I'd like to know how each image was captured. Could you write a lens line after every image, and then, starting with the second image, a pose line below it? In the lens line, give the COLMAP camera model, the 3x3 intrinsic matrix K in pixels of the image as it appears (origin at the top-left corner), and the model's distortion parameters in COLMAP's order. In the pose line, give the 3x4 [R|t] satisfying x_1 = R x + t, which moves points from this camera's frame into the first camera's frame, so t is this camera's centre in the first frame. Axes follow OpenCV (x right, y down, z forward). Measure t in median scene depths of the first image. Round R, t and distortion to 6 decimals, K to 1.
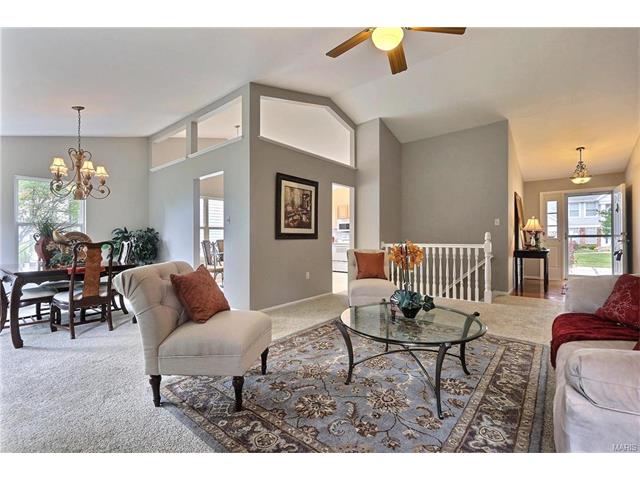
lens RADIAL K [[303.8, 0, 316.2], [0, 303.8, 237.8], [0, 0, 1]] dist [0.003324, 0.000183]
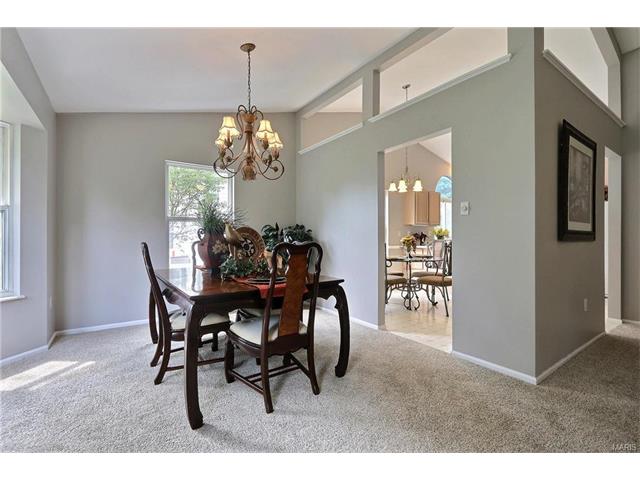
lens RADIAL K [[290.2, 0, 308.7], [0, 290.2, 241.4], [0, 0, 1]] dist [-0.000546, -0.000263]
pose [[0.963962, 0.010884, -0.265817, -0.420724], [-0.008015, 0.999897, 0.011873, 0.003741], [0.265919, -0.009314, 0.963950, 0.356834]]
